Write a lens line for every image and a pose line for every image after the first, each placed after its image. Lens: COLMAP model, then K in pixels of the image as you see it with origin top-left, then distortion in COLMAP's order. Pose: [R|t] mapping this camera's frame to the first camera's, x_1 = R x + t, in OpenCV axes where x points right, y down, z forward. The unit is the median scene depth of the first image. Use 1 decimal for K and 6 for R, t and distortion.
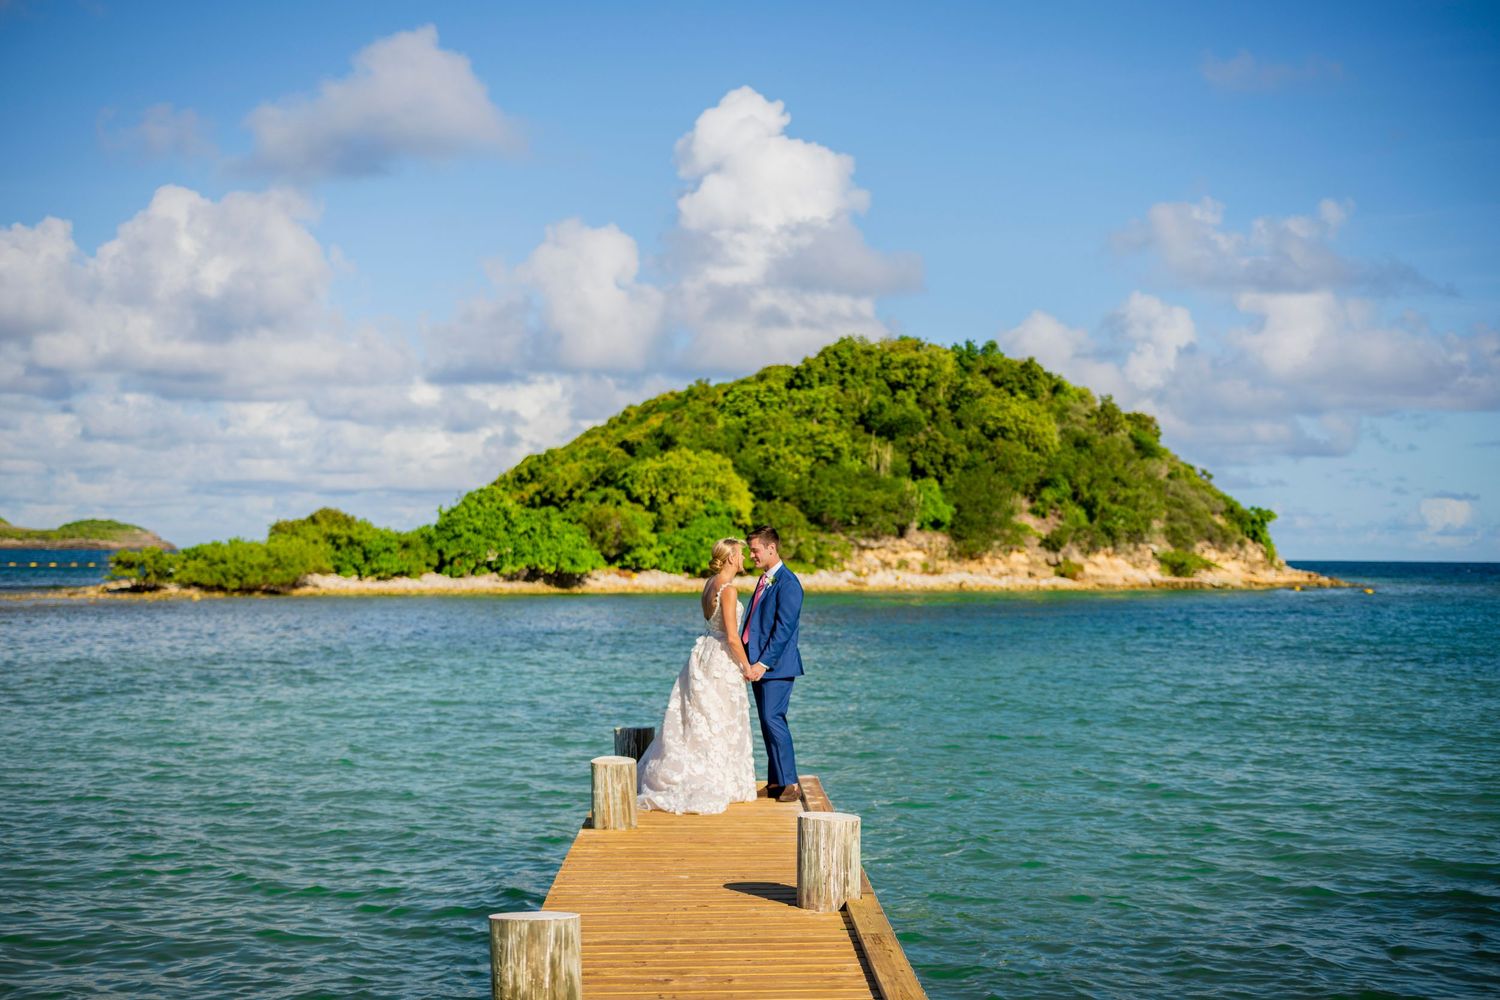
lens RADIAL K [[2163.2, 0, 753.4], [0, 2163.2, 500.3], [0, 0, 1]] dist [-0.080983, 0.000000]
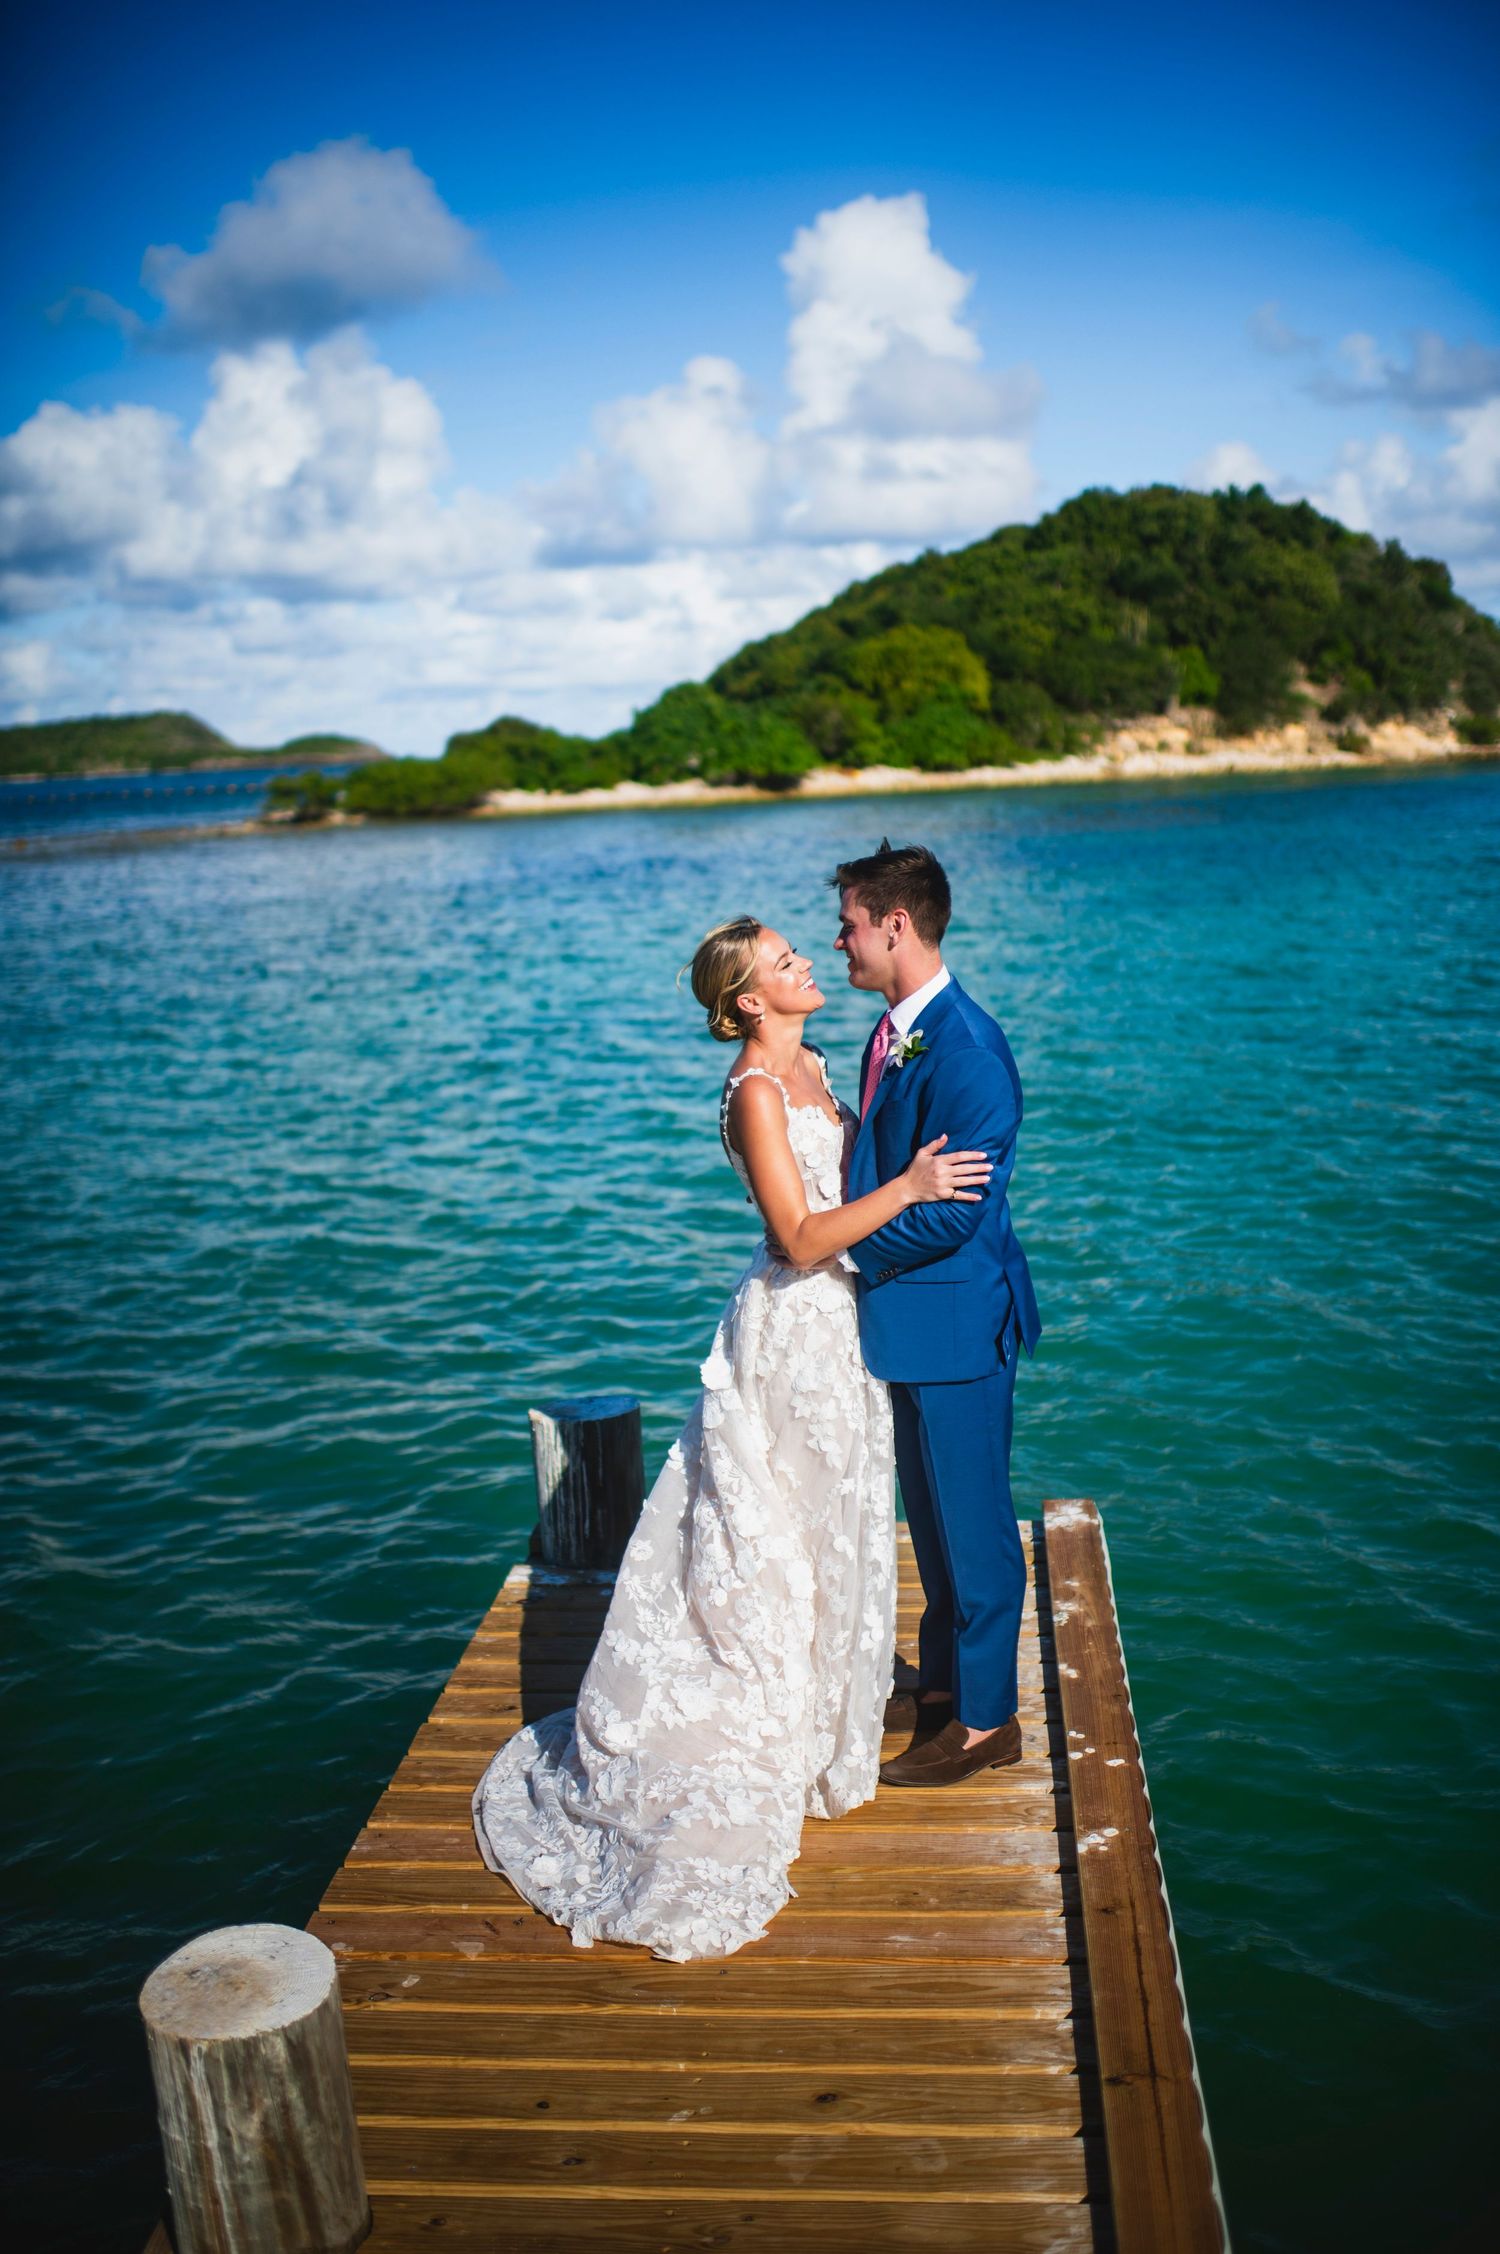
lens RADIAL K [[2214.7, 0, 752.5], [0, 2214.7, 1114.2], [0, 0, 1]] dist [-0.070828, 0.000000]
pose [[0.992854, -0.029872, -0.115538, 0.002199], [0.051405, 0.980793, 0.188158, -0.000823], [0.107699, -0.192753, 0.975319, 0.072509]]
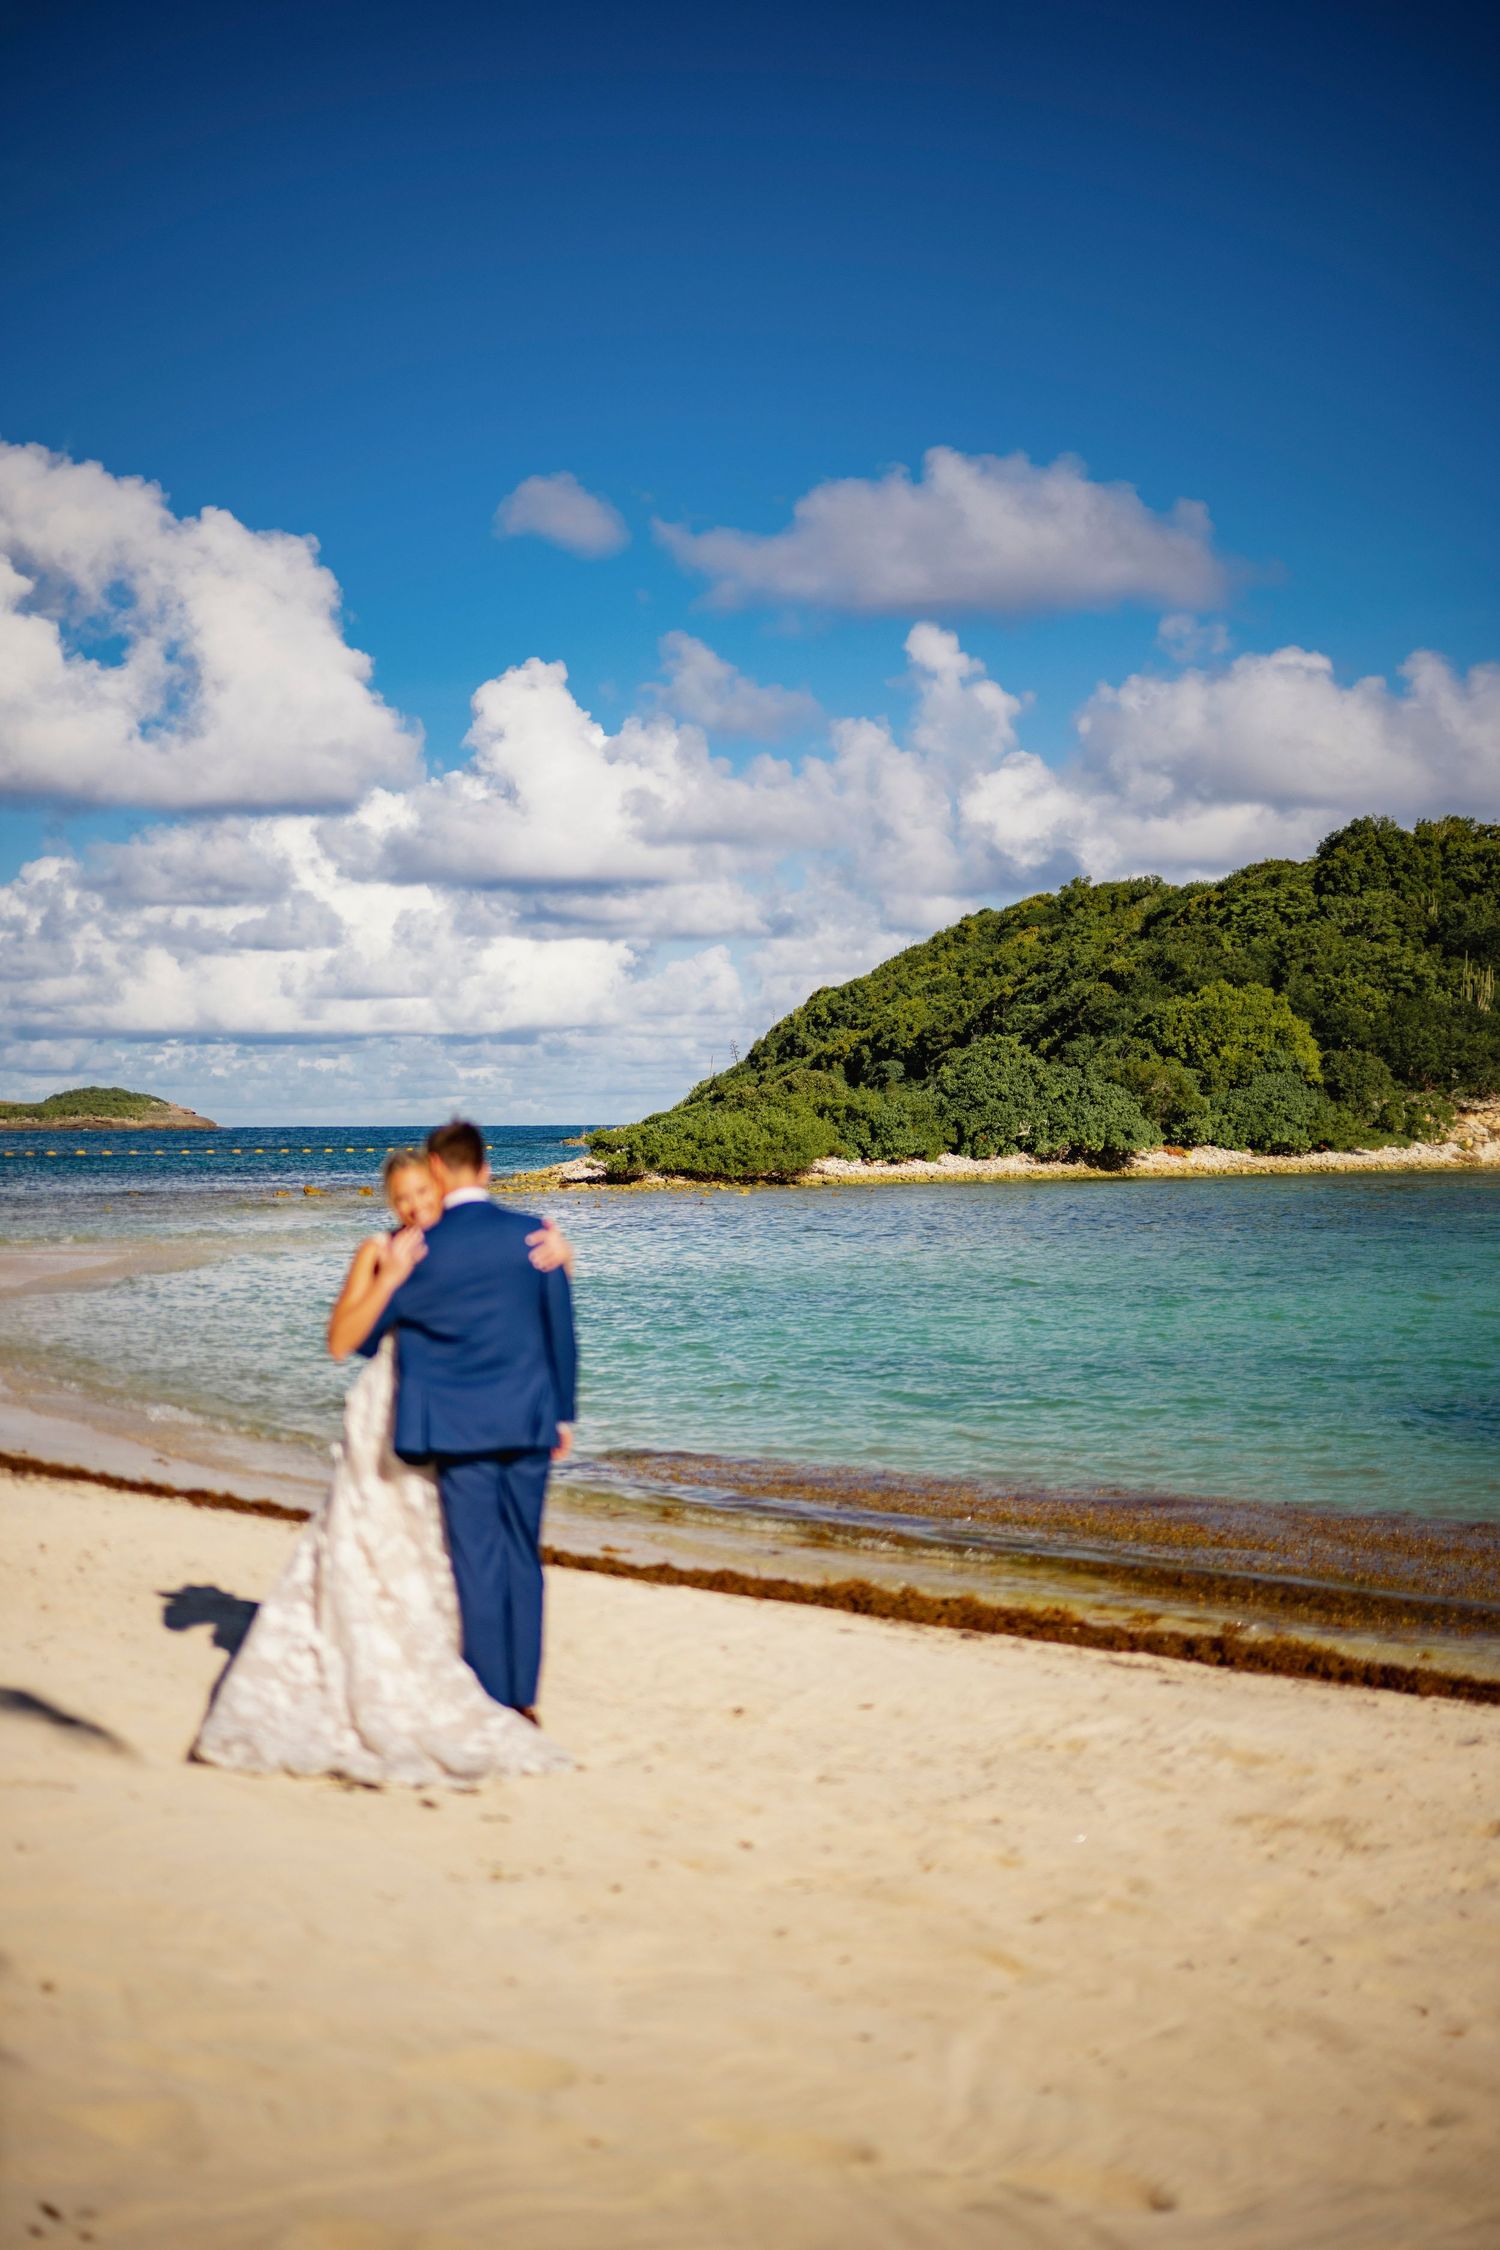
lens RADIAL K [[3156.6, 0, 743.1], [0, 3156.6, 1130.9], [0, 0, 1]] dist [0.042631, 0.000000]
pose [[0.997402, -0.015348, -0.070382, -0.112518], [0.017252, 0.999499, 0.026524, -0.003824], [0.069940, -0.027669, 0.997167, -0.088044]]
